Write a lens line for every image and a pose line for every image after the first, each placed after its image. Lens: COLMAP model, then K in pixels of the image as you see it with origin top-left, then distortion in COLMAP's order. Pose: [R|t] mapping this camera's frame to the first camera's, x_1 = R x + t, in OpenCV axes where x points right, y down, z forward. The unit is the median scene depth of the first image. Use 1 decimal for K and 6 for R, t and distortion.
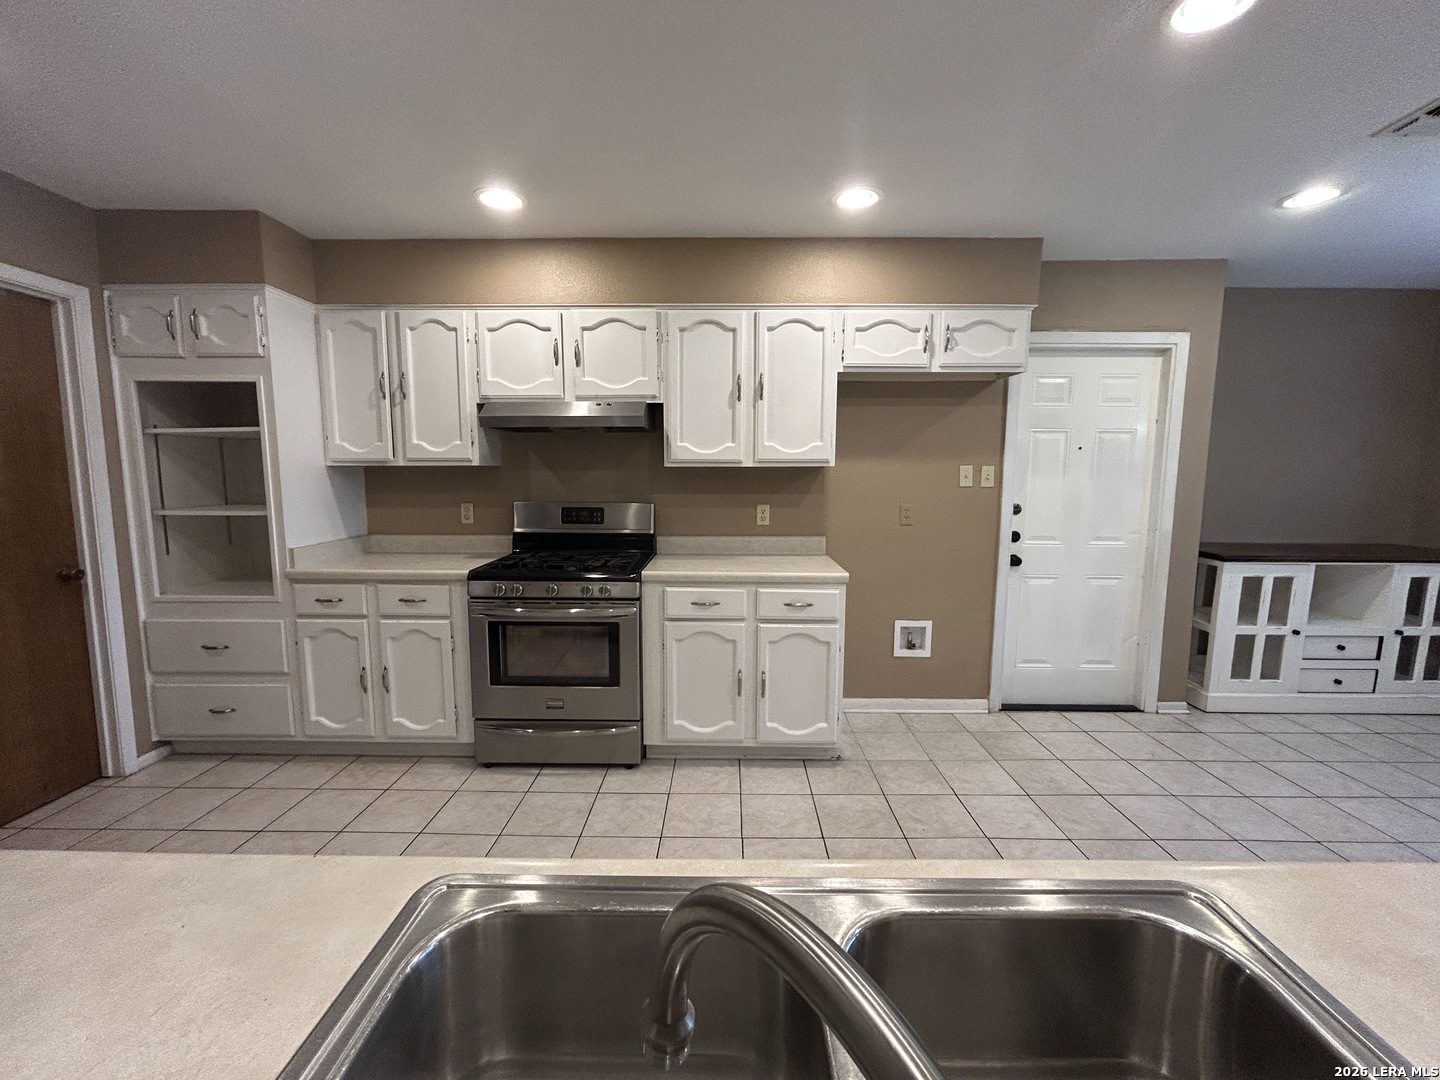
lens RADIAL K [[586.7, 0, 719.6], [0, 586.7, 538.1], [0, 0, 1]] dist [-0.000582, 0.000683]
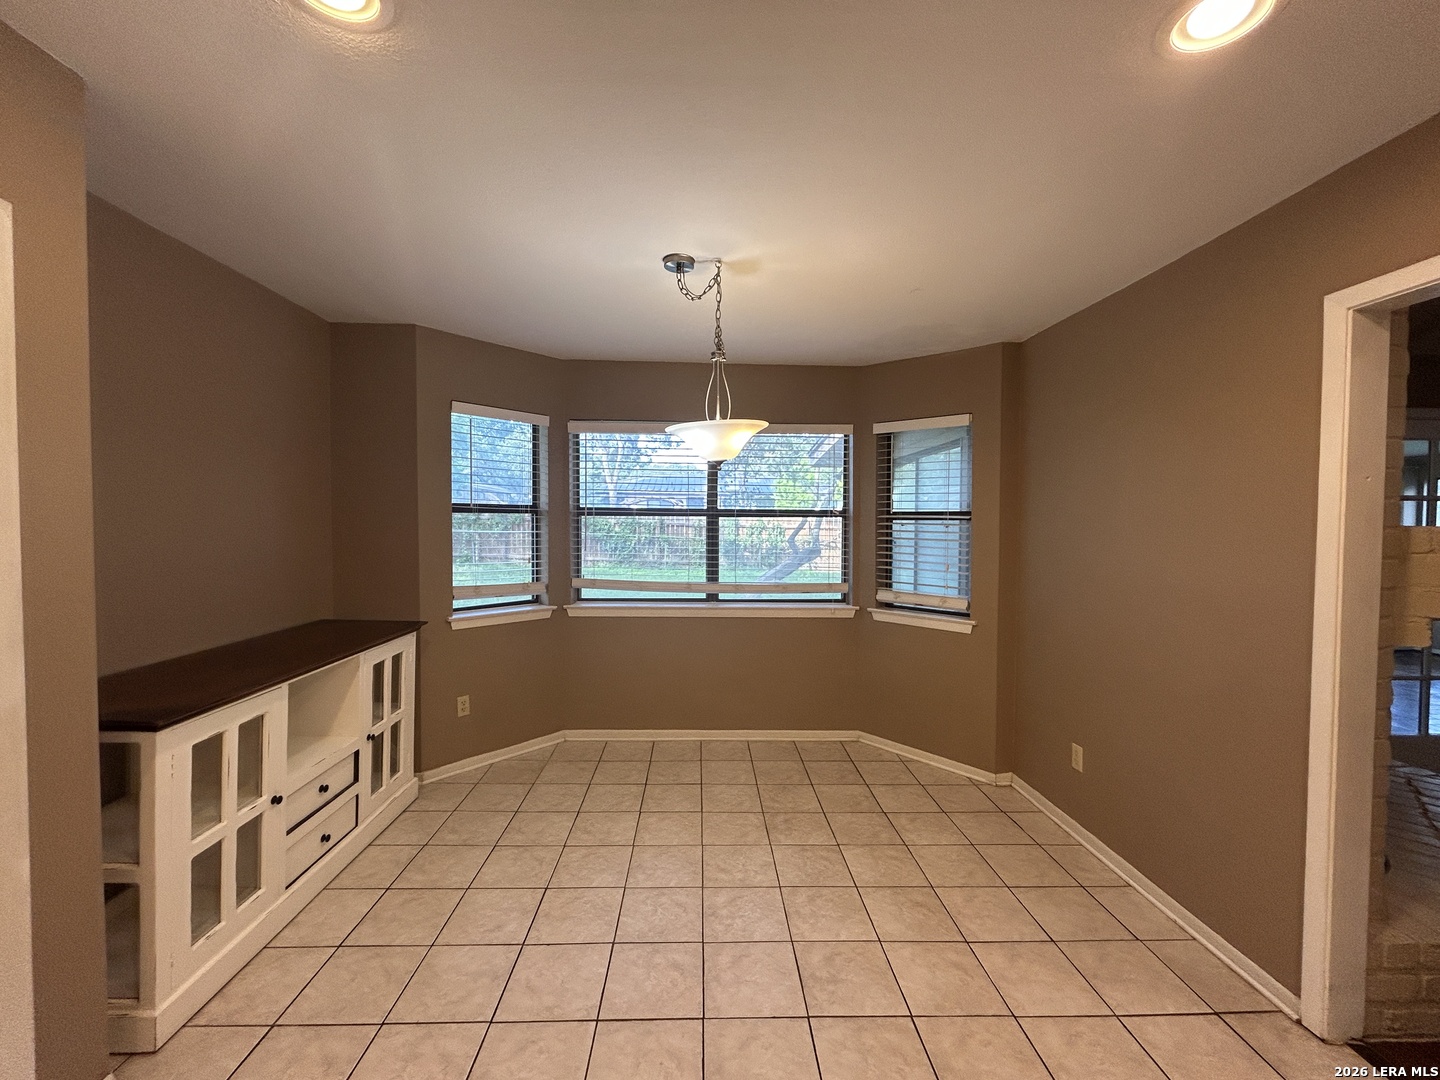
lens RADIAL K [[584.6, 0, 720.0], [0, 584.6, 540.0], [0, 0, 1]] dist [-0.001605, 0.000002]
pose [[-0.044462, -0.038936, 0.998252, 0.416538], [0.101338, 0.993910, 0.043280, -0.101904], [-0.993858, 0.103085, -0.040246, 0.614329]]
